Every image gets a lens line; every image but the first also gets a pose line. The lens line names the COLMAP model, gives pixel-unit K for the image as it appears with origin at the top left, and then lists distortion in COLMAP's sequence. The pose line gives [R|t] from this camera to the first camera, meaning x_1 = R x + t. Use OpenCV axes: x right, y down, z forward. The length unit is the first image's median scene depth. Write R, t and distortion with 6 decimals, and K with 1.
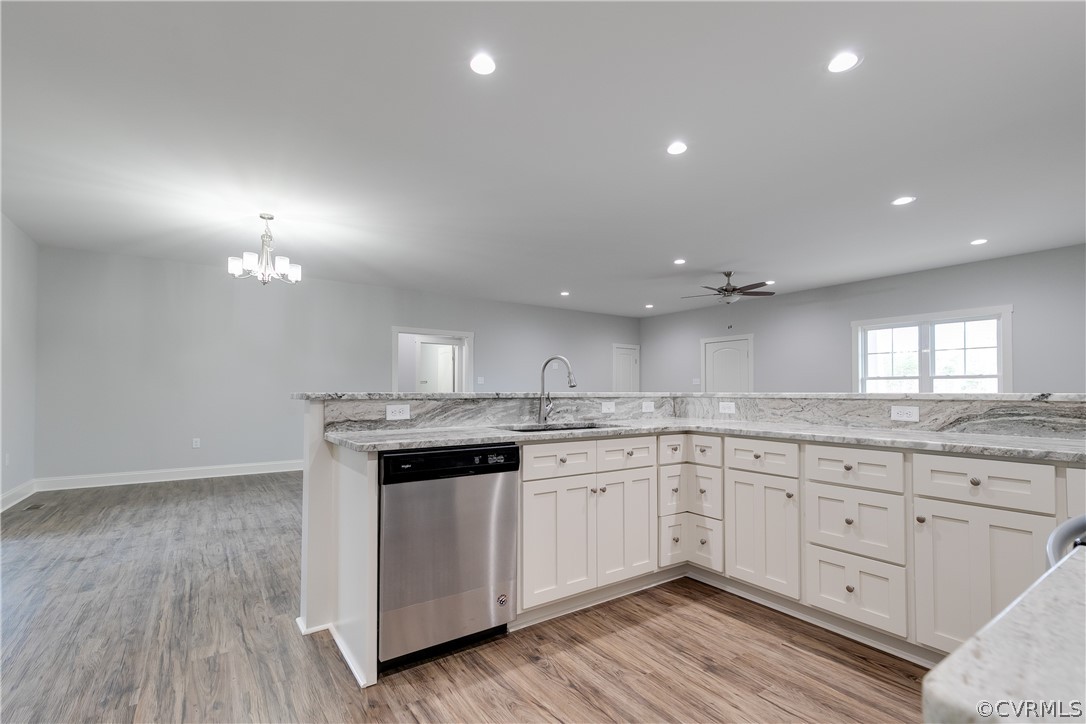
lens RADIAL K [[494.7, 0, 543.6], [0, 494.7, 393.5], [0, 0, 1]] dist [-0.000378, 0.000056]
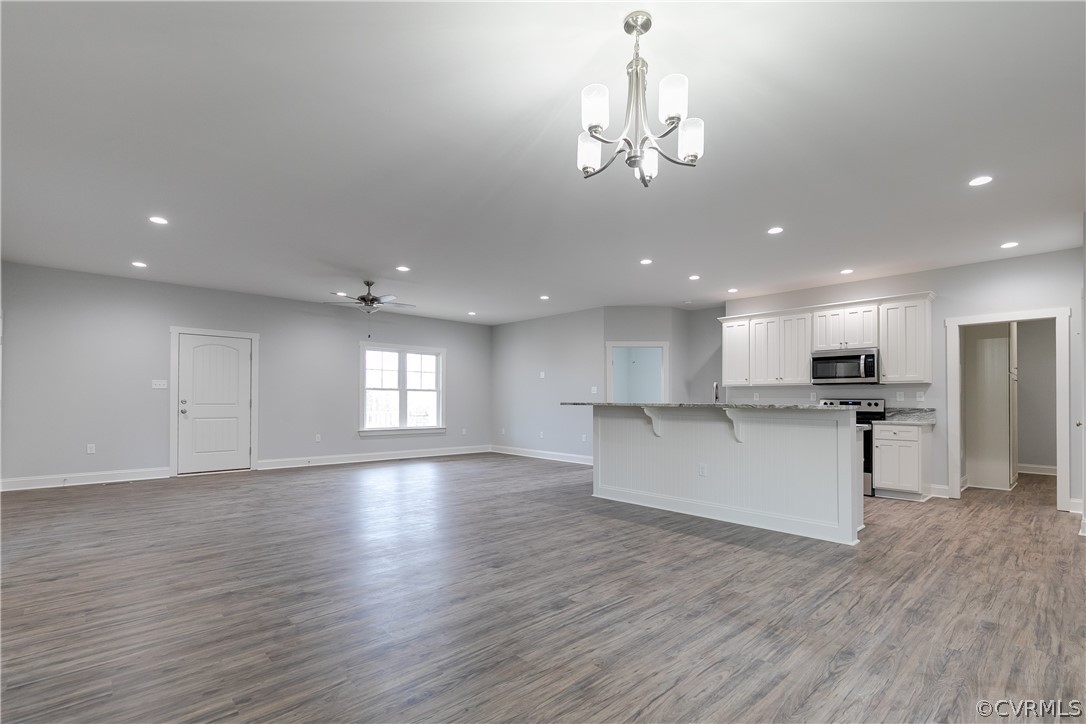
lens RADIAL K [[494.7, 0, 543.6], [0, 494.7, 393.5], [0, 0, 1]] dist [-0.000378, 0.000056]
pose [[-0.136848, 0.012882, 0.990508, -0.482288], [-0.007651, 0.999872, -0.014061, -0.002596], [-0.990562, -0.009502, -0.136732, 0.545122]]
